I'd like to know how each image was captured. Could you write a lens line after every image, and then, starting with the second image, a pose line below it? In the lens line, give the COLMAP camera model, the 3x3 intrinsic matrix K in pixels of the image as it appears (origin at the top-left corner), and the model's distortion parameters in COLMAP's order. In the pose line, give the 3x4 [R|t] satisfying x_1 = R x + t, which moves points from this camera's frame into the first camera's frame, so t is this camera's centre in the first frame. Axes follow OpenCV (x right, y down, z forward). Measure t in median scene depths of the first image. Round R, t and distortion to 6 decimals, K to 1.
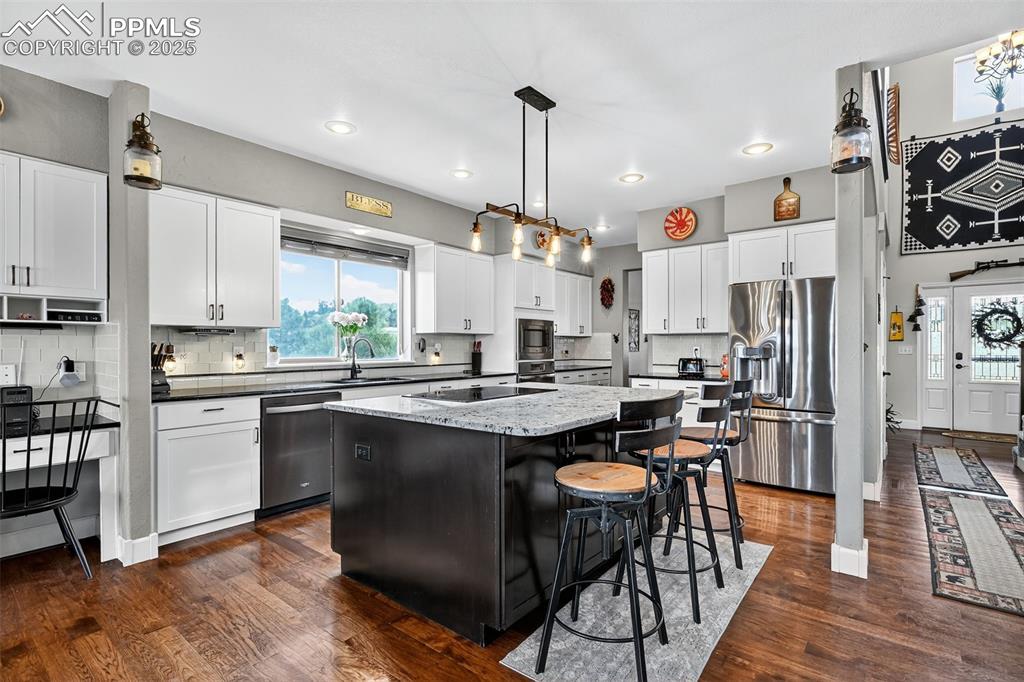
lens RADIAL K [[490.1, 0, 510.5], [0, 490.1, 343.3], [0, 0, 1]] dist [-0.006922, -0.000115]
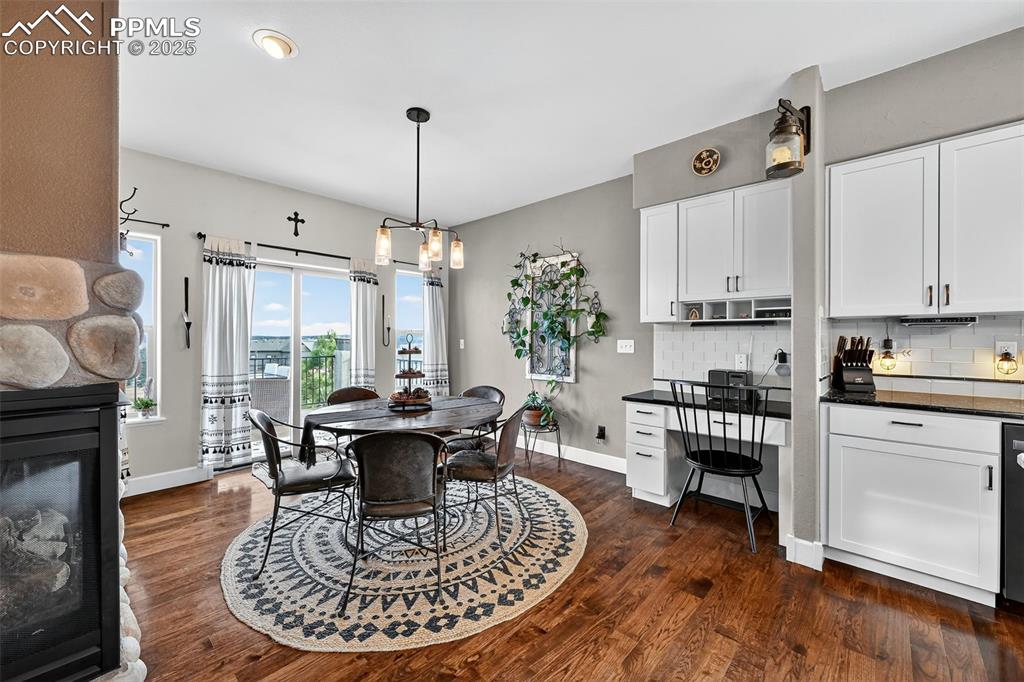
lens RADIAL K [[403.4, 0, 514.3], [0, 403.4, 337.7], [0, 0, 1]] dist [0.000373, -0.000624]
pose [[-0.064785, 0.000345, -0.997899, 0.058108], [0.002747, 0.999996, 0.000167, -0.001129], [0.997895, -0.002731, -0.064786, 0.389136]]
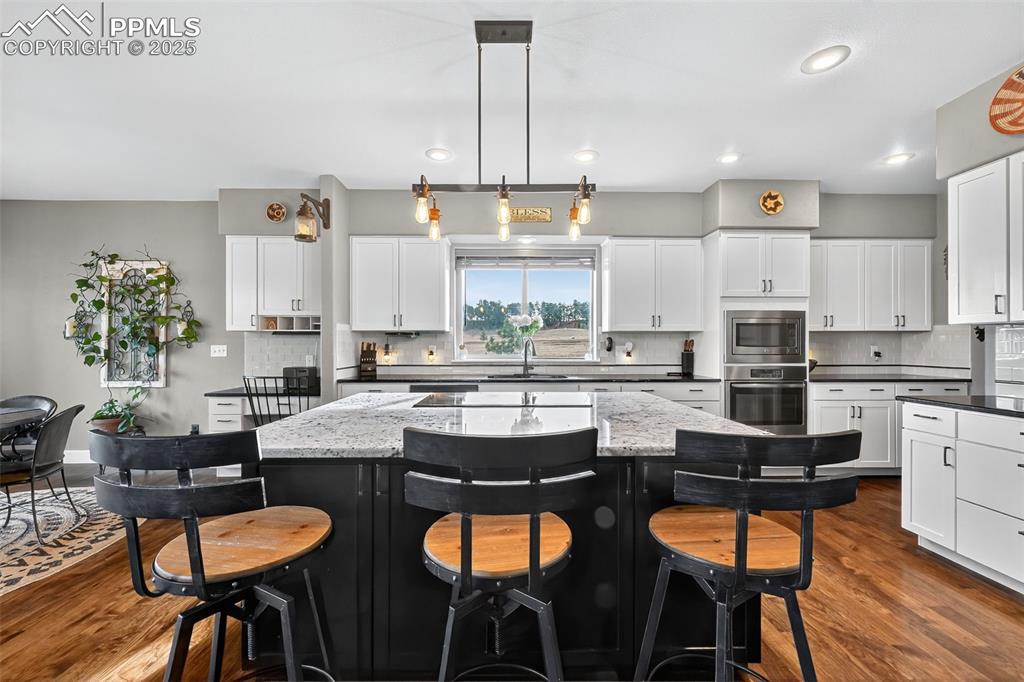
lens RADIAL K [[403.4, 0, 510.1], [0, 403.4, 345.1], [0, 0, 1]] dist [0.000373, -0.000624]
pose [[0.642445, 0.004142, -0.766320, 0.475742], [0.002561, 0.999968, 0.007552, -0.001446], [0.766327, -0.006814, 0.642414, 0.506550]]
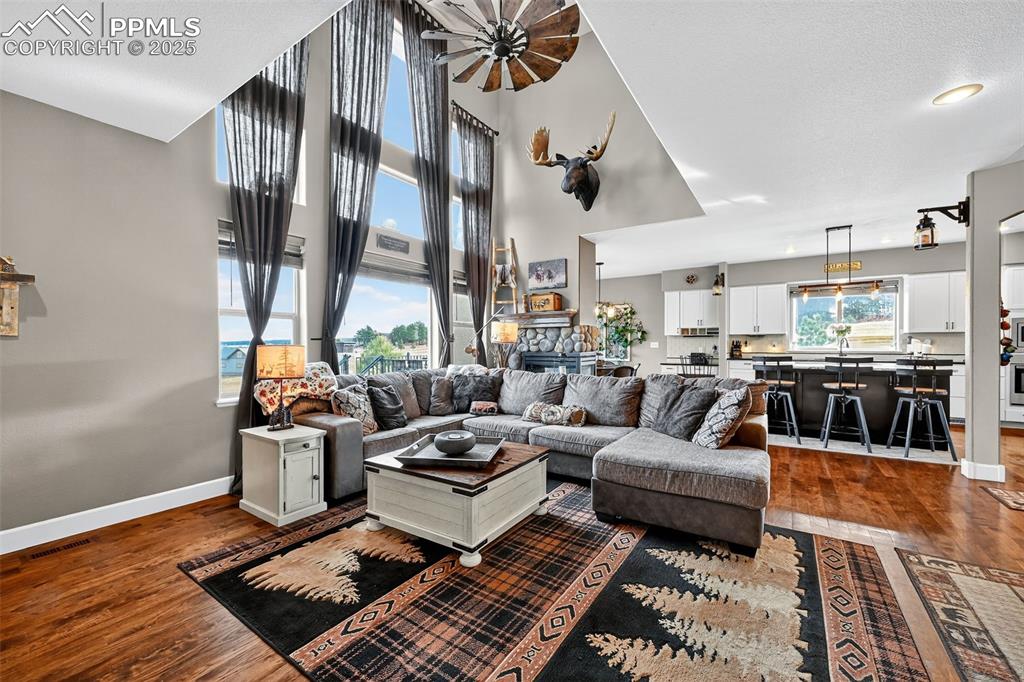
lens RADIAL K [[403.4, 0, 514.3], [0, 403.4, 344.6], [0, 0, 1]] dist [0.000373, -0.000624]
pose [[0.087341, 0.005717, -0.996162, 1.472849], [0.009602, 0.999932, 0.006580, -0.004812], [0.996132, -0.010140, 0.087280, -0.510015]]
